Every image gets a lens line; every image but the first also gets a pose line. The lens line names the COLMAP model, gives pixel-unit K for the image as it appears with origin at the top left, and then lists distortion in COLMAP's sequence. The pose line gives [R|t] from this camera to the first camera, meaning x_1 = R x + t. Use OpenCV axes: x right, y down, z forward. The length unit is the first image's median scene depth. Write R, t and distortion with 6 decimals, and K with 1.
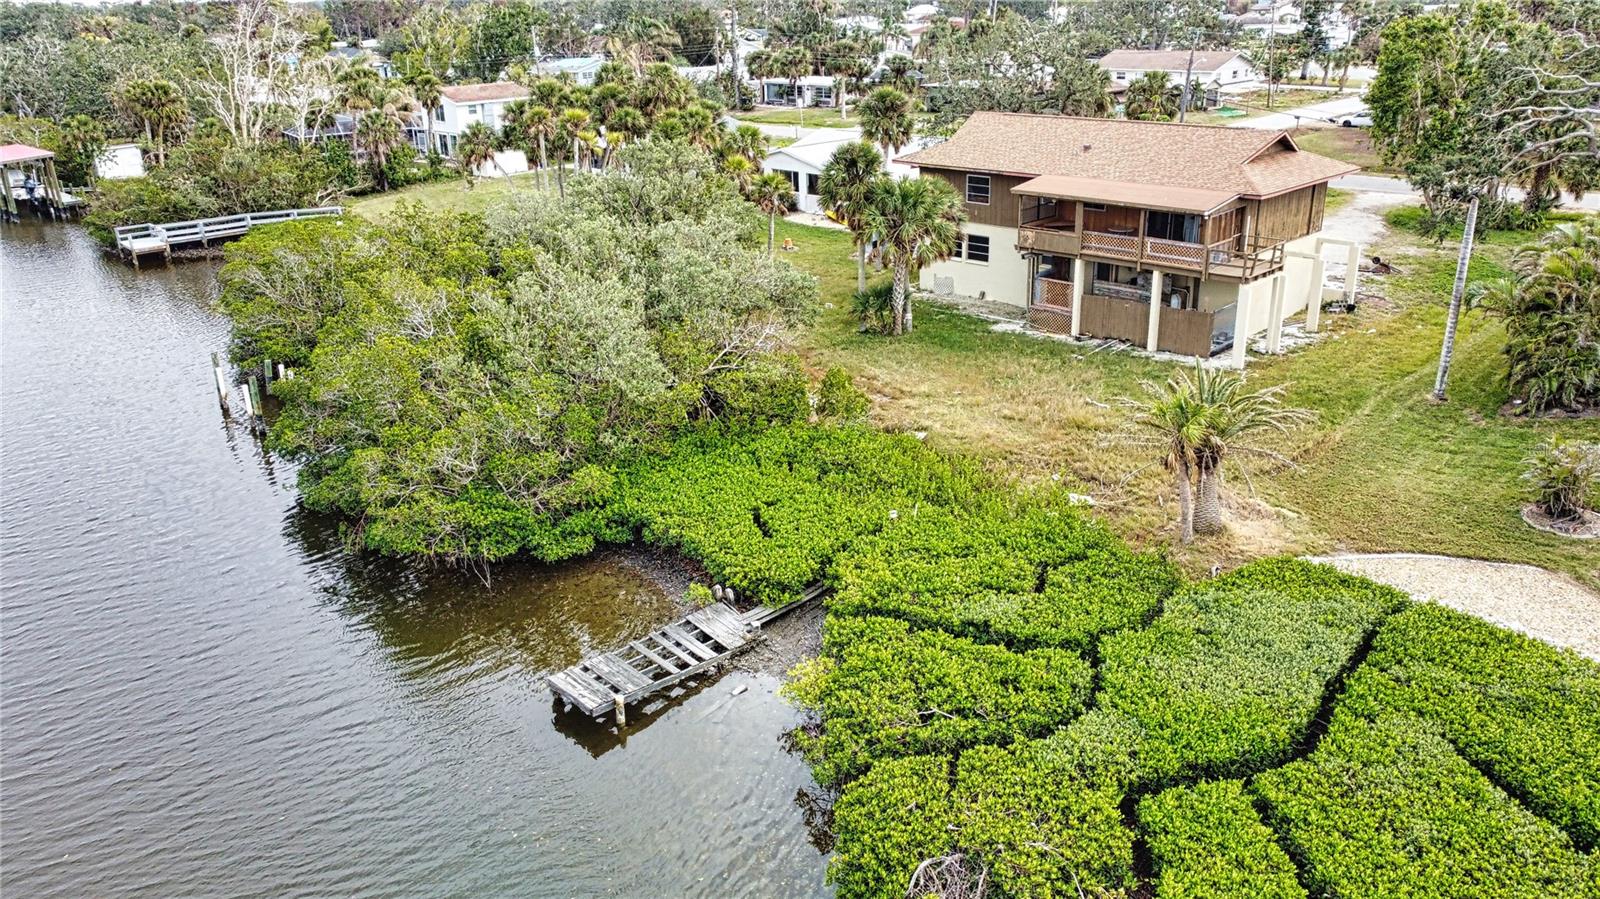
lens RADIAL K [[1212.0, 0, 797.0], [0, 1212.0, 456.7], [0, 0, 1]] dist [0.002049, -0.010486]
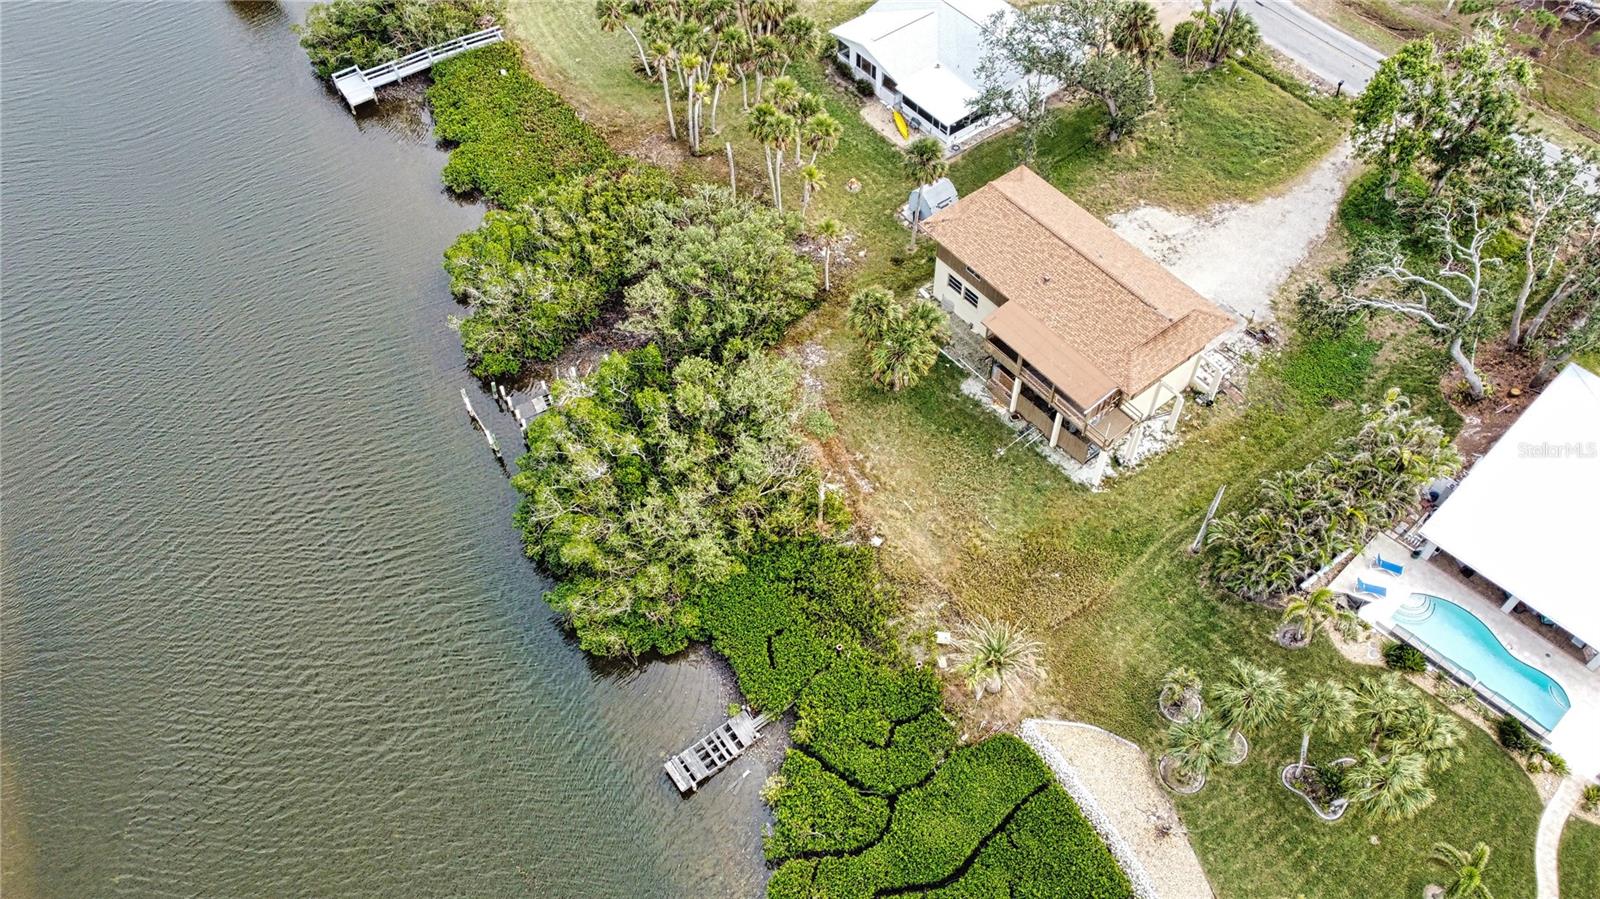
lens RADIAL K [[1212.0, 0, 801.1], [0, 1212.0, 458.8], [0, 0, 1]] dist [0.002049, -0.010486]
pose [[0.991546, 0.105143, -0.076036, 0.089989], [-0.048498, 0.843832, 0.534411, -0.834296], [0.120351, -0.526205, 0.841798, -0.324539]]
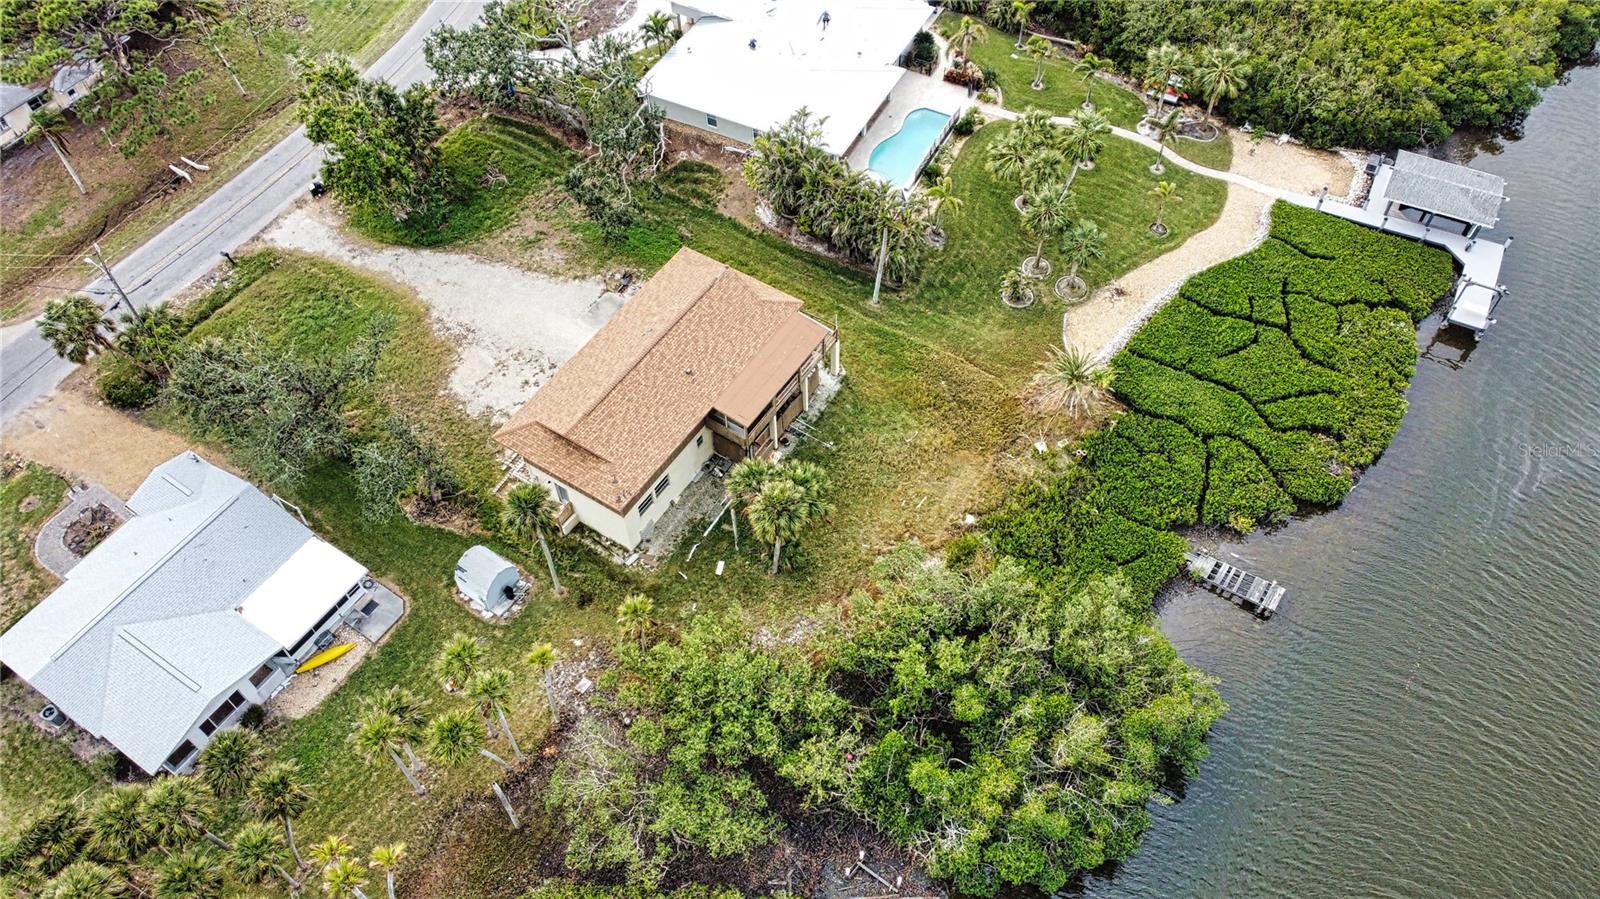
lens RADIAL K [[1212.0, 0, 801.5], [0, 1212.0, 448.6], [0, 0, 1]] dist [0.002049, -0.010486]
pose [[-0.210539, -0.762297, 0.612026, -0.686187], [0.365366, 0.519331, 0.772530, -1.230124], [-0.906742, 0.386262, 0.169178, 0.714533]]
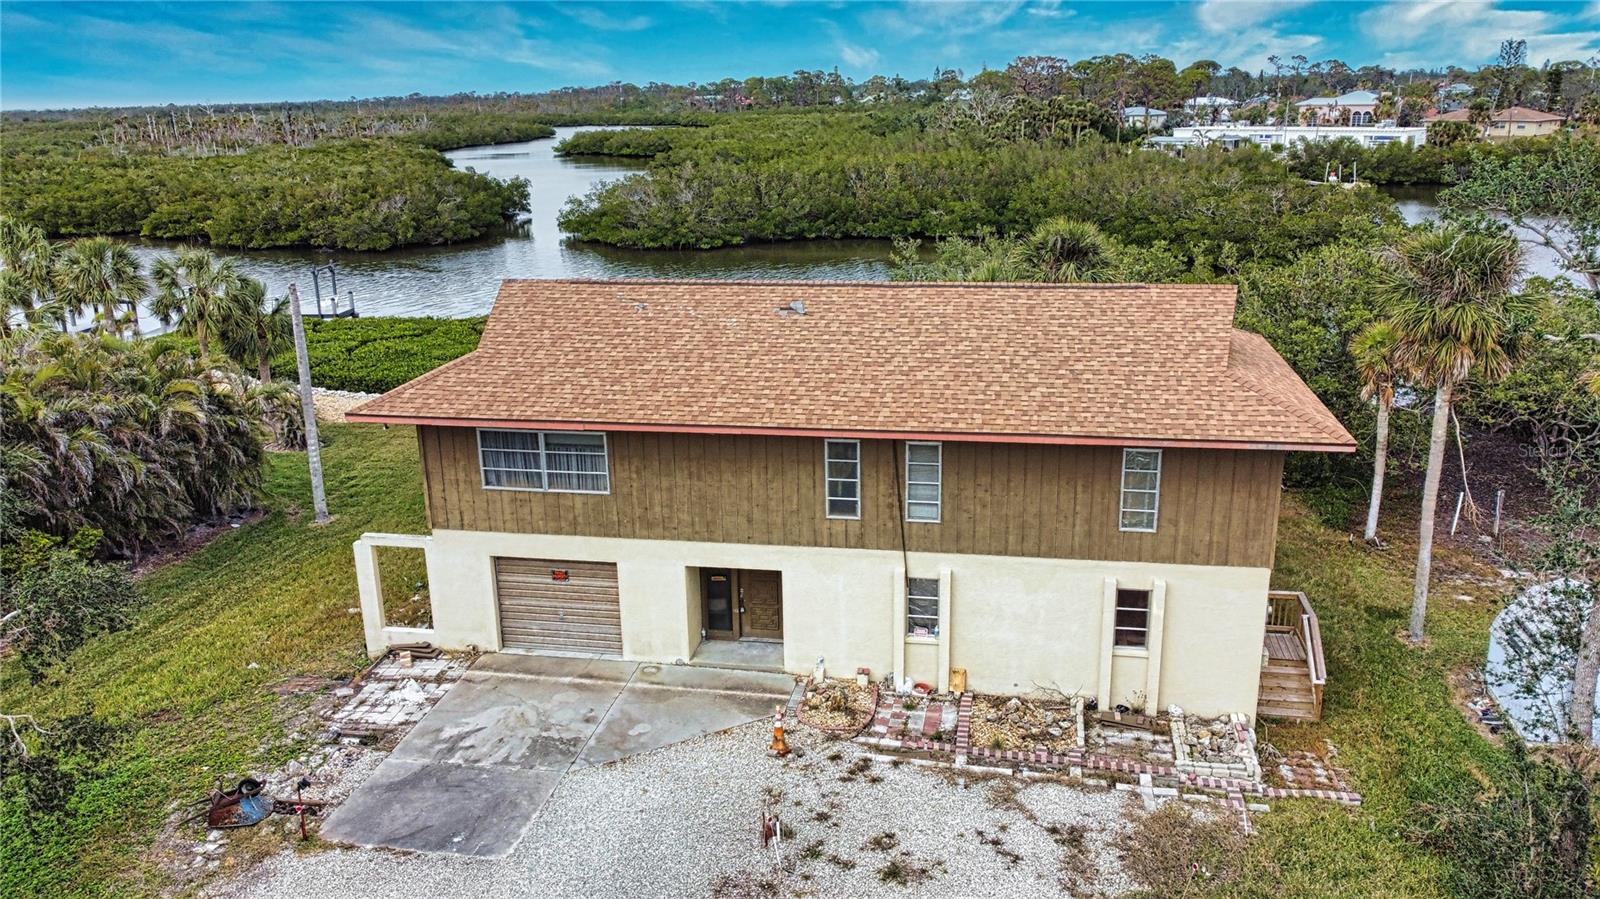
lens RADIAL K [[1212.0, 0, 801.0], [0, 1212.0, 450.5], [0, 0, 1]] dist [0.002049, -0.010486]
pose [[-0.820866, 0.196758, -0.536159, 0.575514], [-0.169164, 0.812892, 0.557306, -0.514783], [0.545494, 0.548172, -0.633991, 1.399250]]
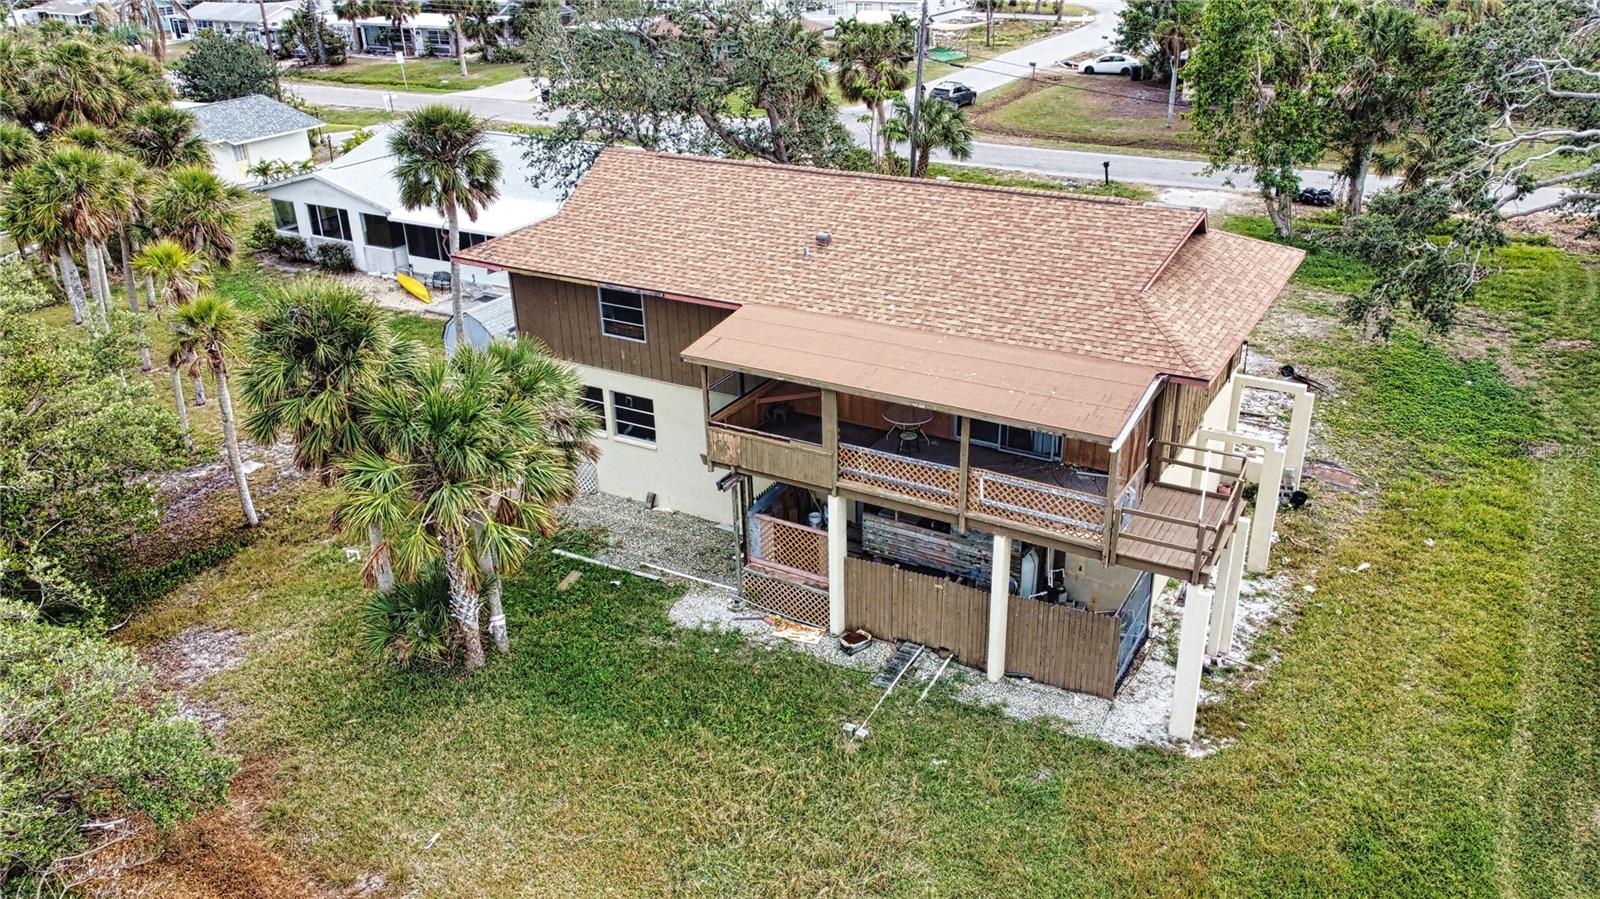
lens RADIAL K [[1212.0, 0, 808.3], [0, 1212.0, 447.3], [0, 0, 1]] dist [0.002049, -0.010486]
pose [[0.965807, -0.105634, 0.236768, 0.106389], [0.090970, 0.993243, 0.072054, -0.211420], [-0.242780, -0.048051, 0.968891, 0.517470]]
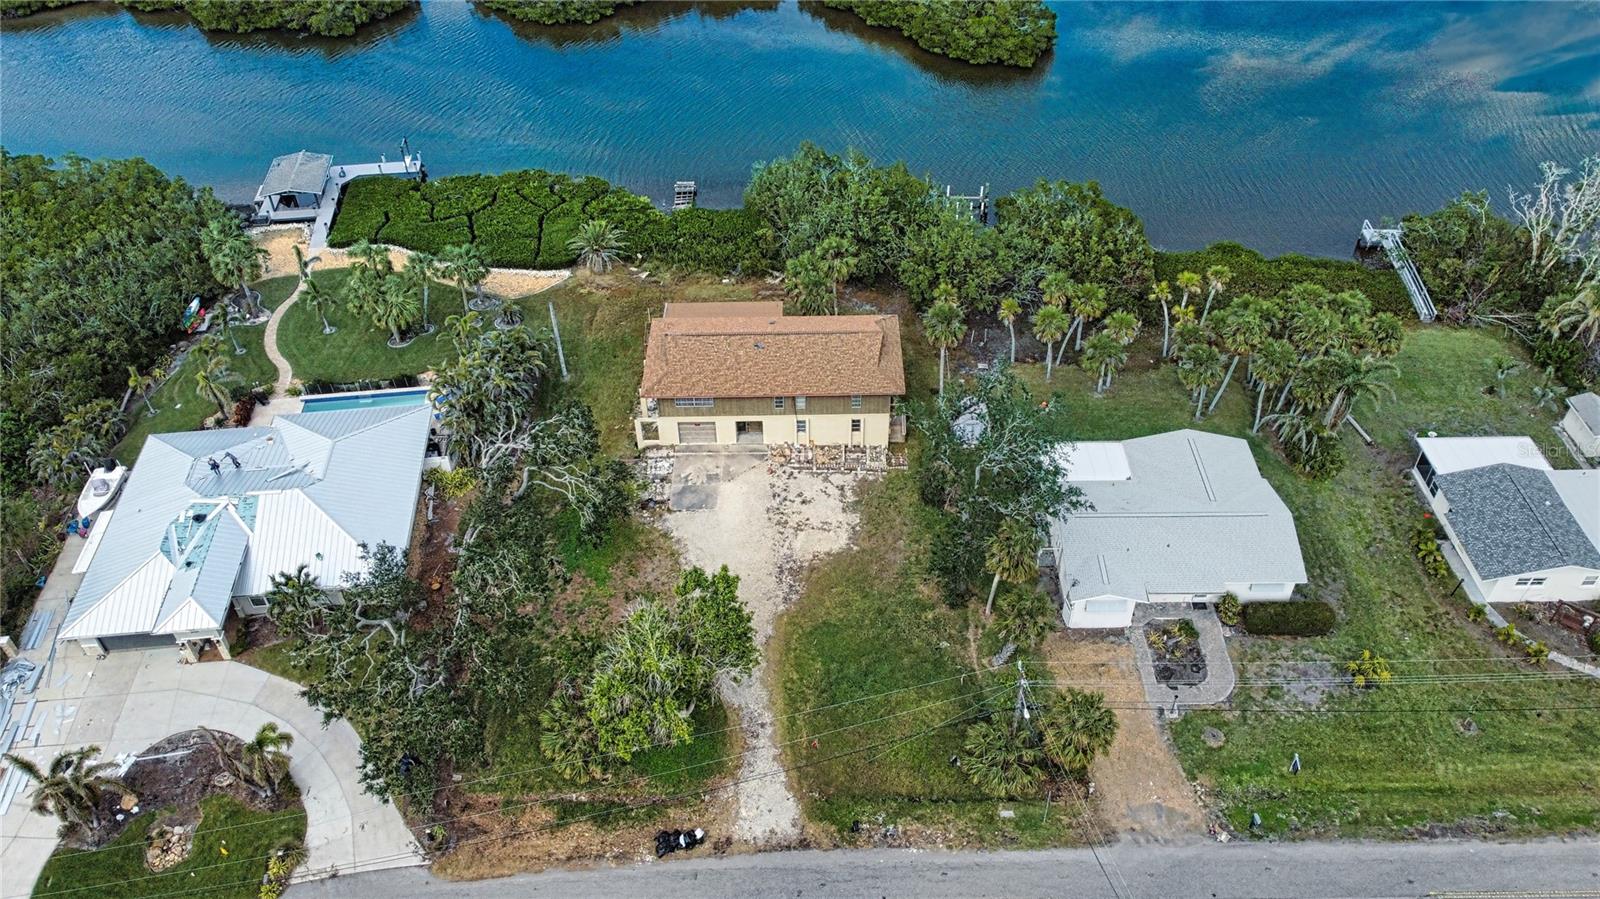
lens RADIAL K [[1212.0, 0, 797.2], [0, 1212.0, 453.2], [0, 0, 1]] dist [0.002049, -0.010486]
pose [[-0.702089, 0.499071, -0.507936, 1.191762], [-0.224496, 0.521800, 0.822999, -1.600818], [0.675776, 0.691848, -0.254310, 1.621331]]
